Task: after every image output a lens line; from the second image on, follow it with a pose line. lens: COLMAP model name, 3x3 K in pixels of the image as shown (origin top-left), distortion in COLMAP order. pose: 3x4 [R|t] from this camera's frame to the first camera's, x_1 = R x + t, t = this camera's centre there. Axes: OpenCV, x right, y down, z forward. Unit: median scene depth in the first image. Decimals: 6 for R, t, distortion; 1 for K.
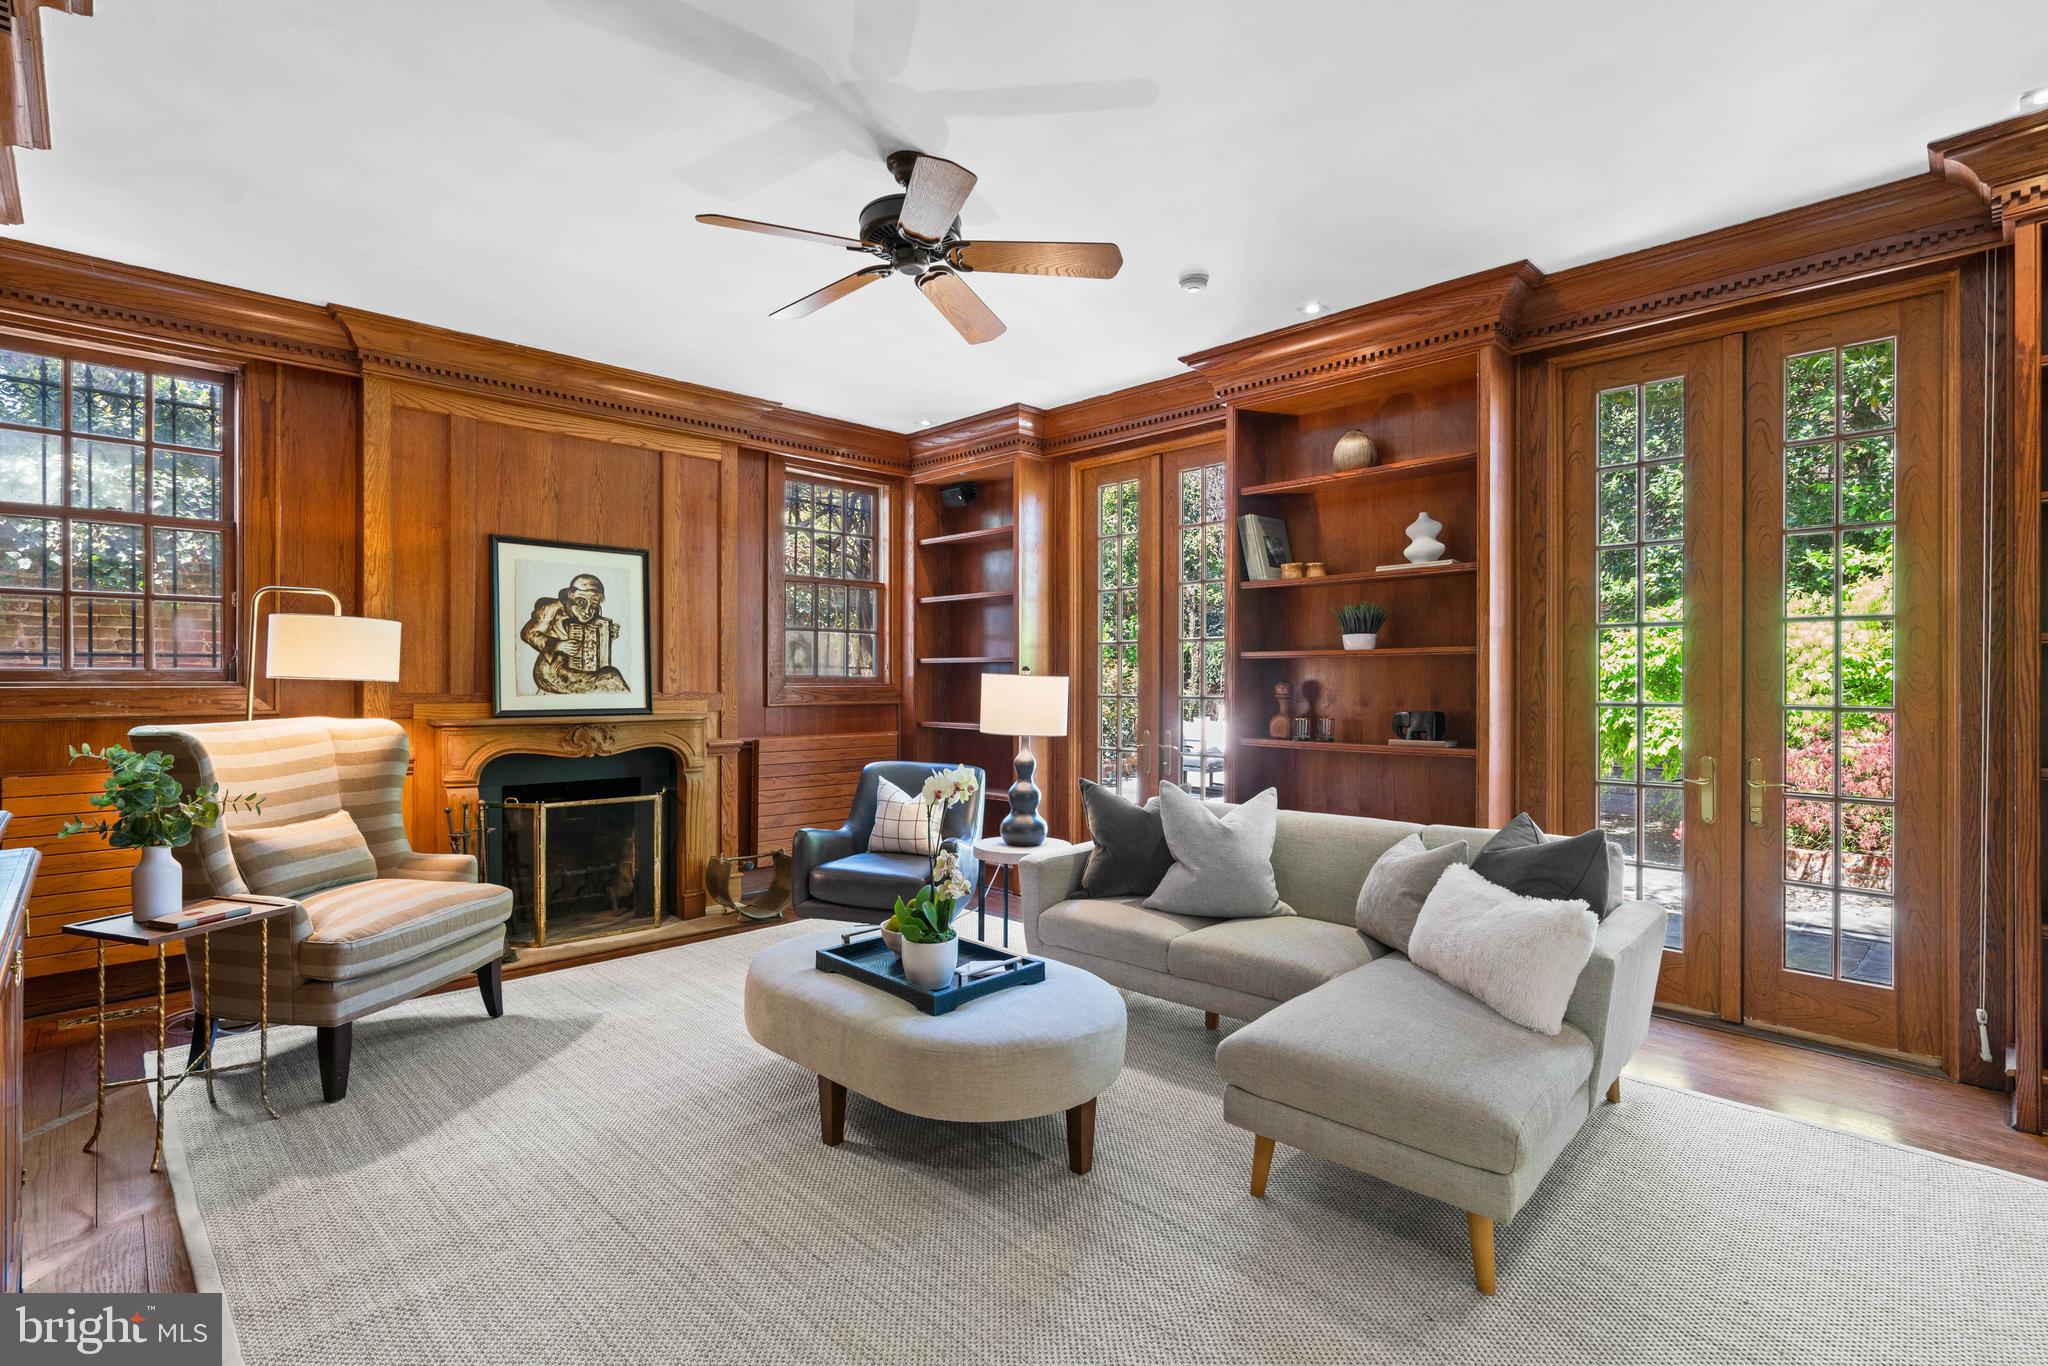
lens RADIAL K [[928.8, 0, 1016.5], [0, 928.8, 678.3], [0, 0, 1]] dist [-0.015185, 0.007783]
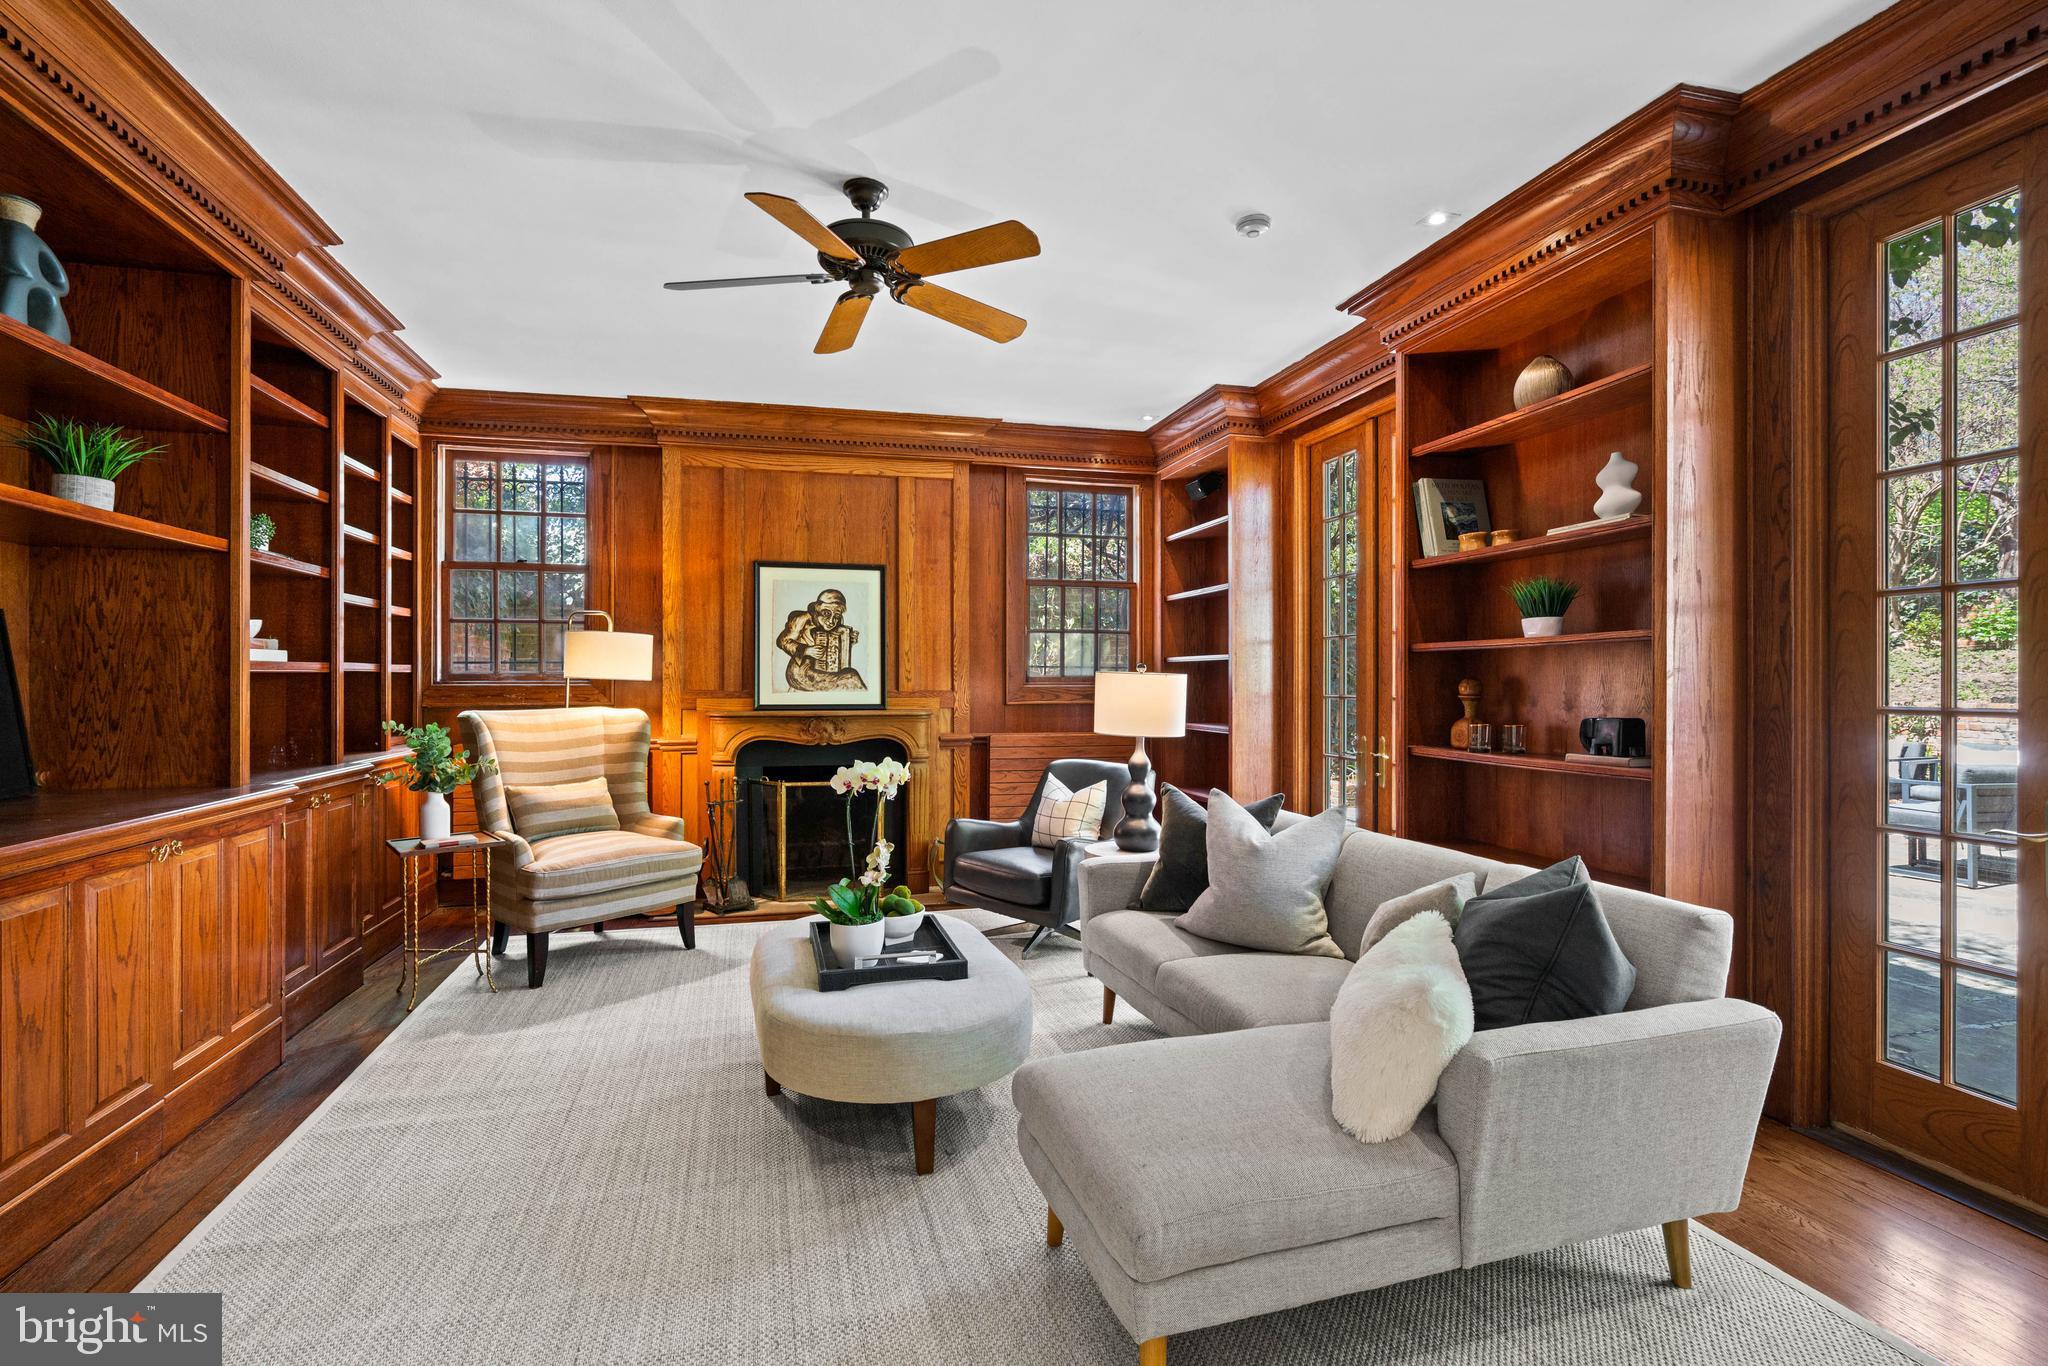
lens RADIAL K [[928.8, 0, 1016.5], [0, 928.8, 678.3], [0, 0, 1]] dist [-0.015185, 0.007783]
pose [[0.872528, -0.003194, -0.488554, 0.345947], [0.001795, 0.999993, -0.003331, 0.004986], [0.488561, 0.002029, 0.872527, 0.099754]]
